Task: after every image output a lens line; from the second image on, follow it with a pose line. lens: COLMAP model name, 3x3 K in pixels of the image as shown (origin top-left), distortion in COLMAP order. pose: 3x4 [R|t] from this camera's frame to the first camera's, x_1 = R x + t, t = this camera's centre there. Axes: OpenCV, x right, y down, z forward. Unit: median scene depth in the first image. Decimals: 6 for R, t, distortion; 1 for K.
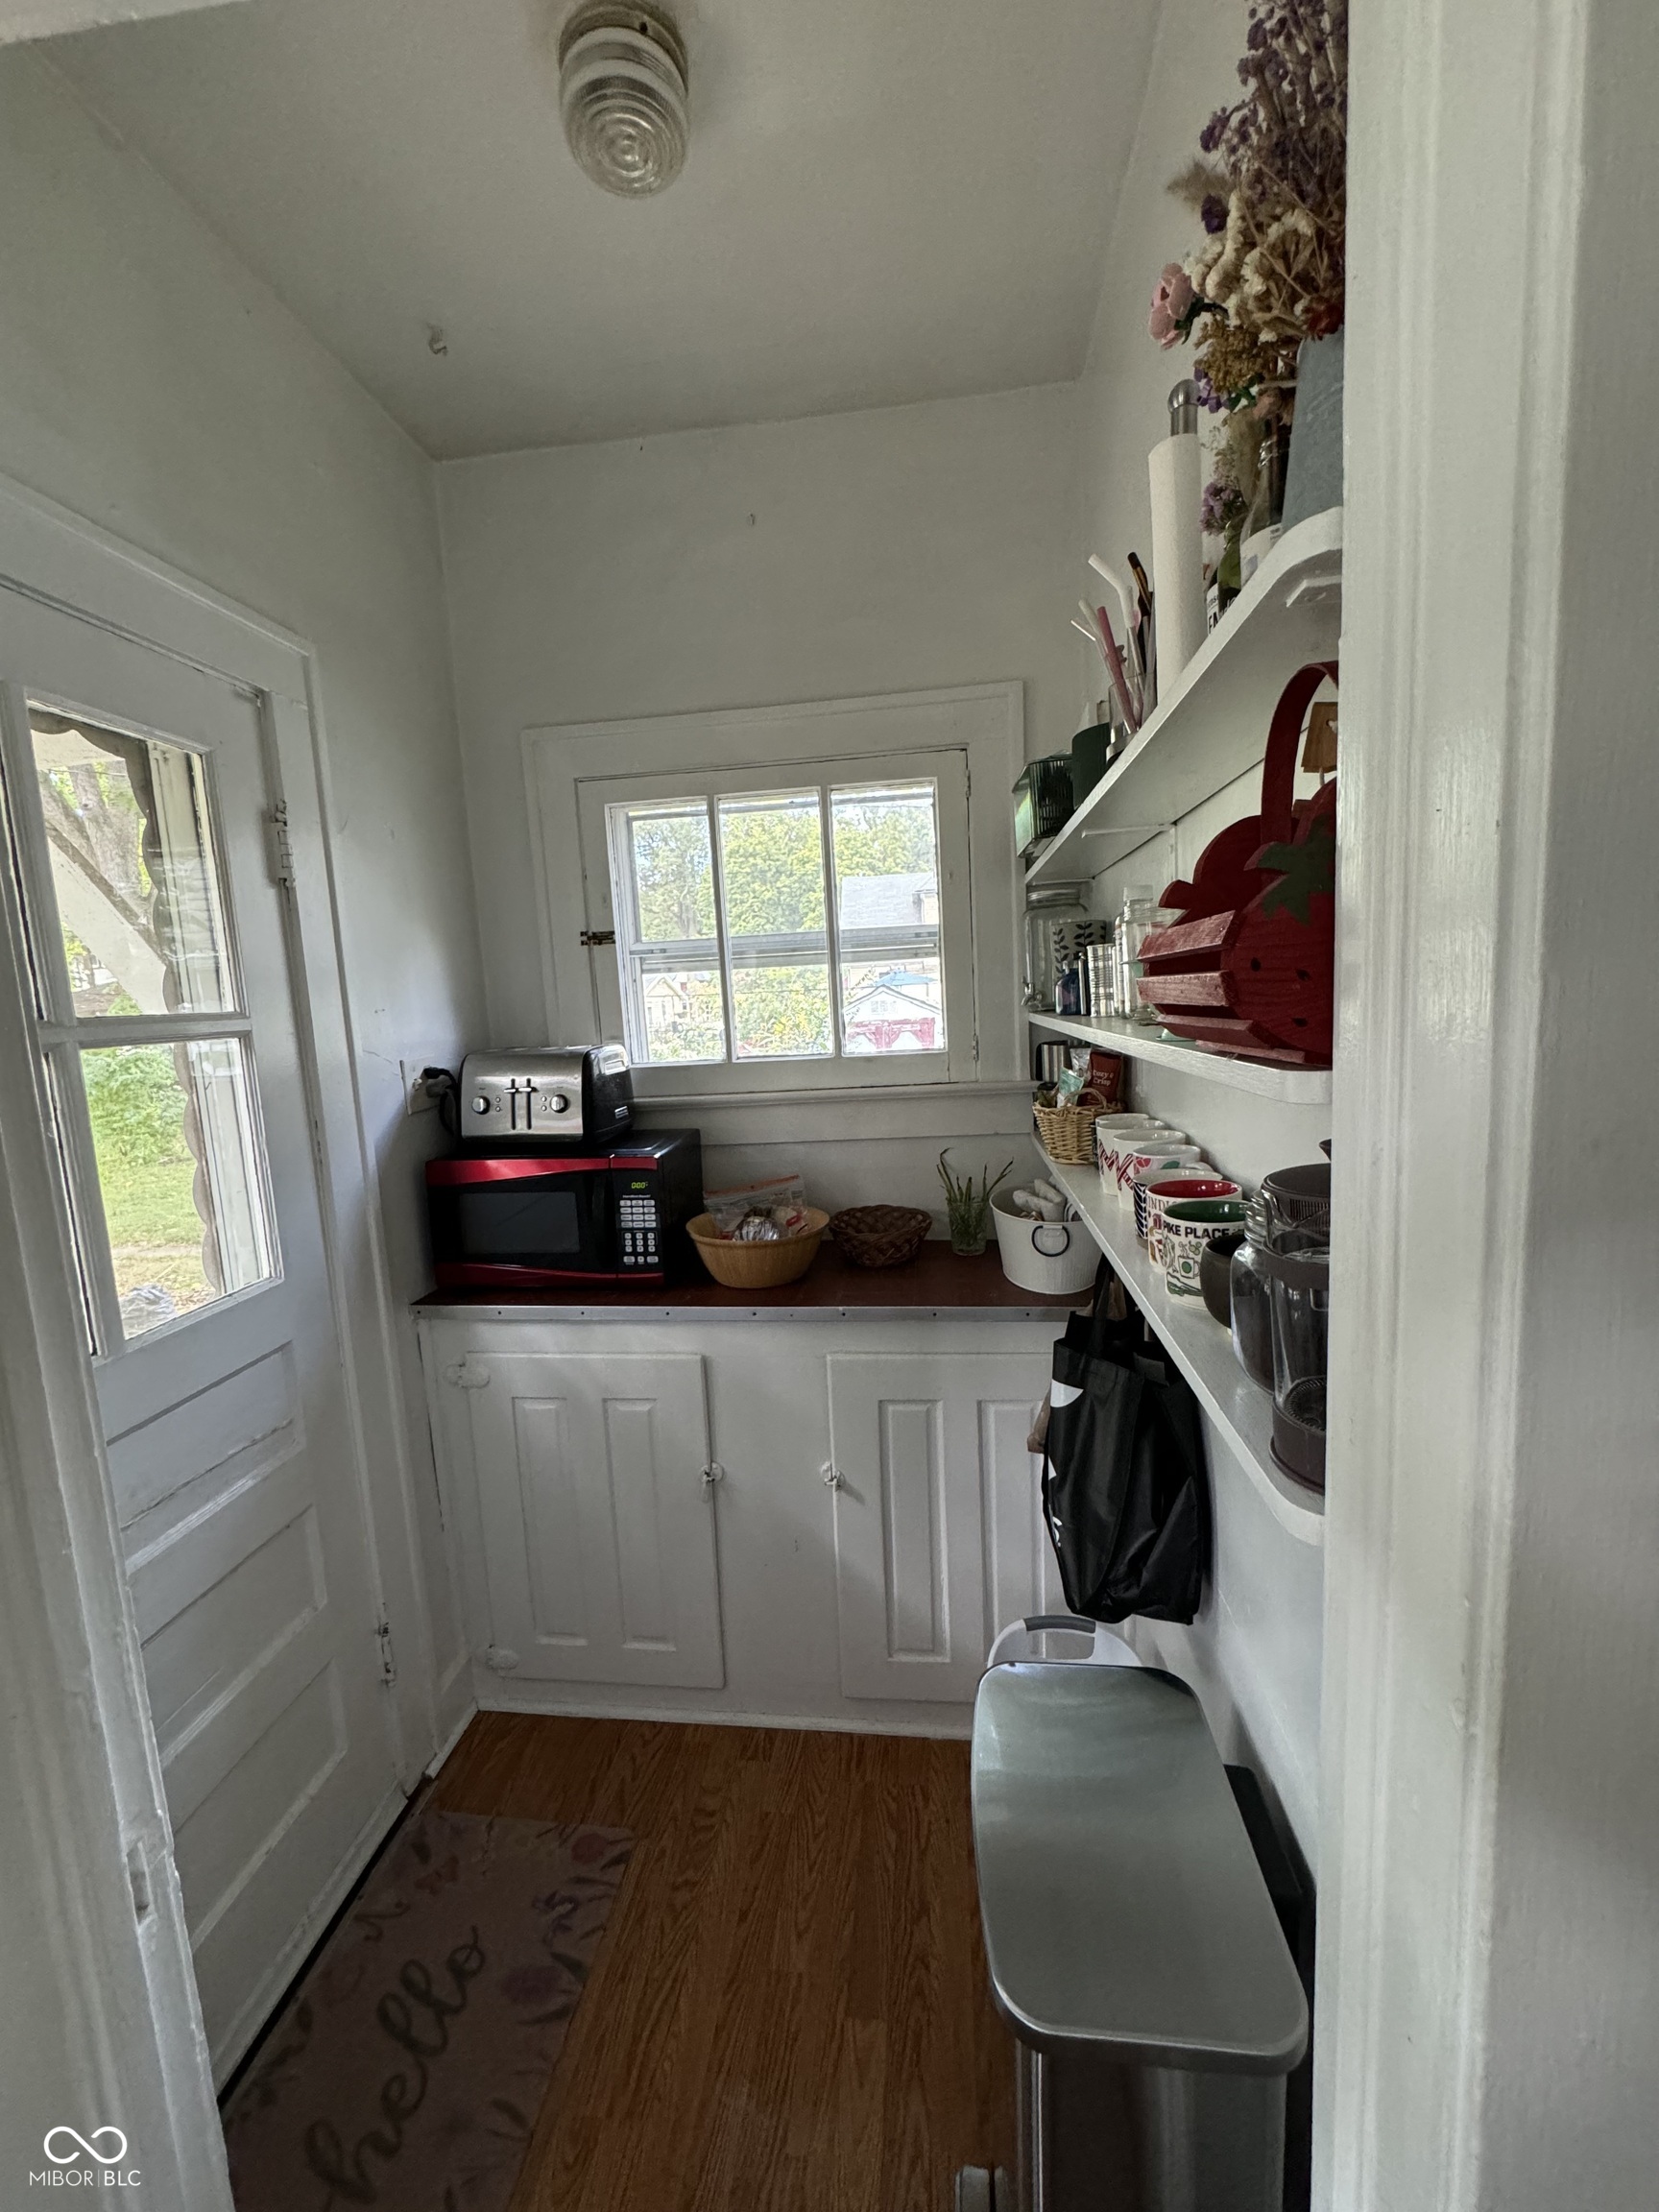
lens RADIAL K [[885.6, 0, 829.5], [0, 885.6, 1106.0], [0, 0, 1]] dist [-0.003339, 0.000018]
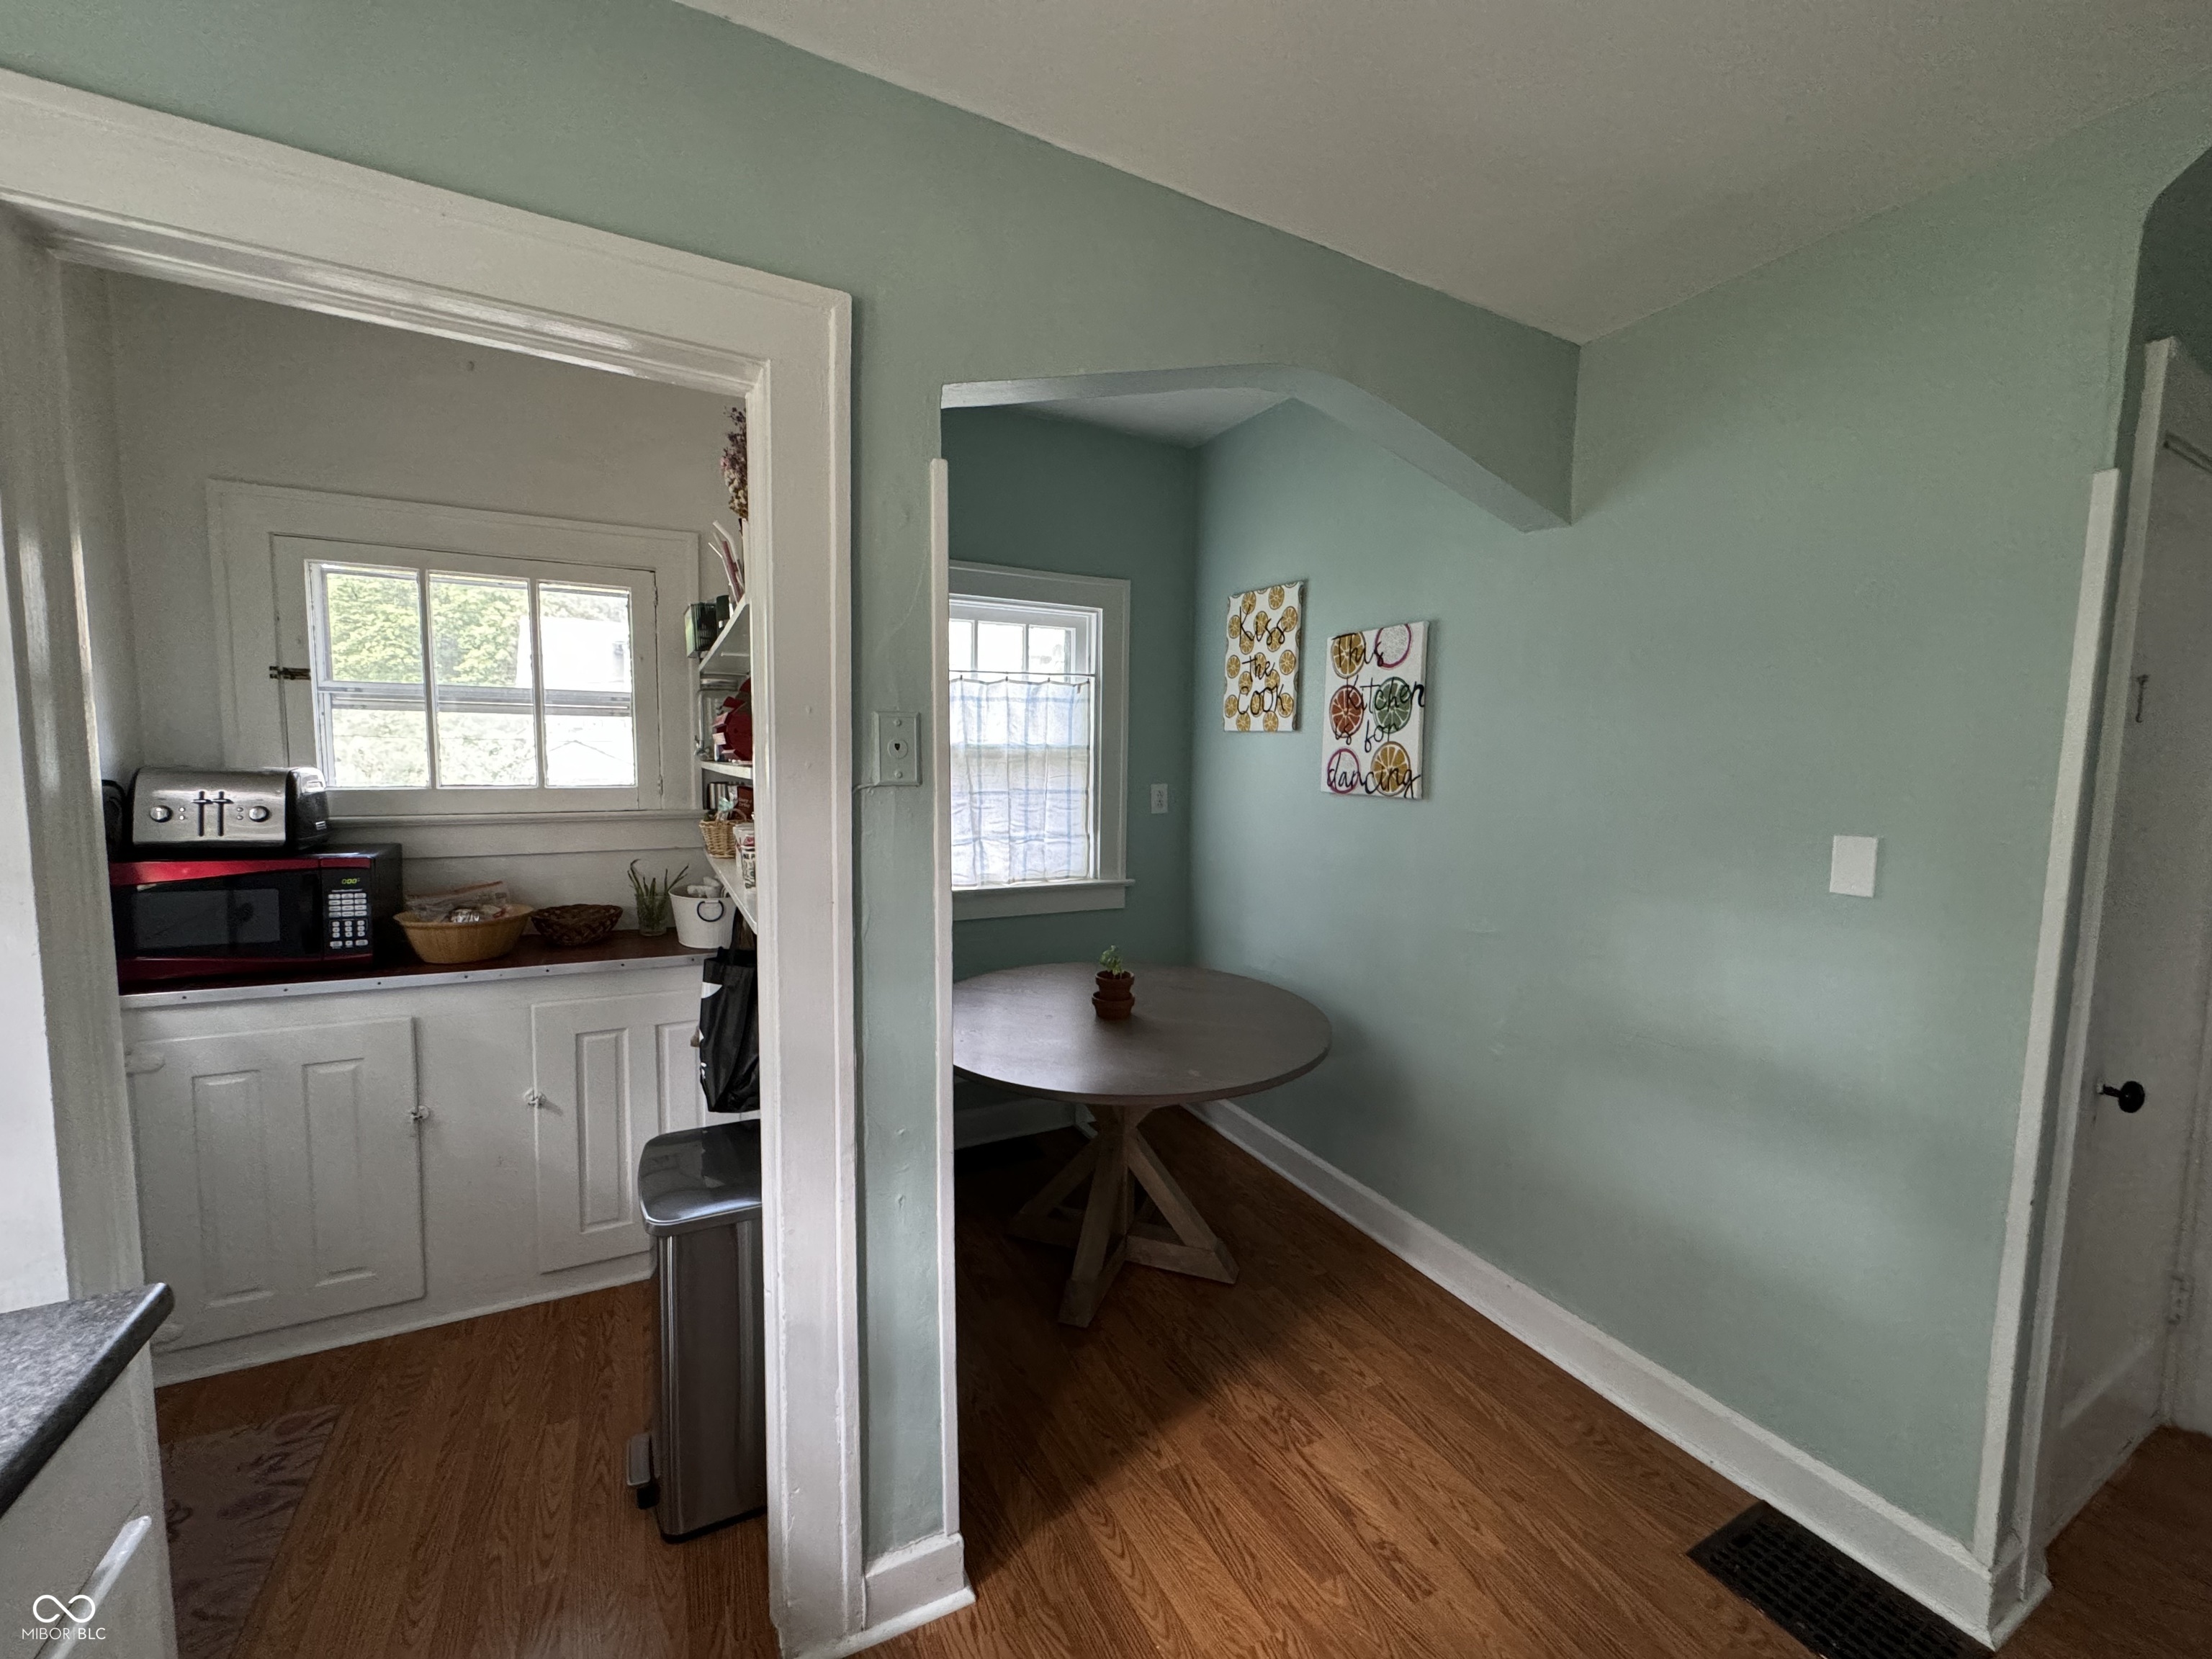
lens RADIAL K [[885.6, 0, 1106.0], [0, 885.6, 829.5], [0, 0, 1]] dist [-0.003339, 0.000018]
pose [[0.823364, 0.016930, 0.567261, -0.046882], [0.015099, 0.998548, -0.051718, 0.092132], [-0.567313, 0.051148, 0.821912, -0.562444]]
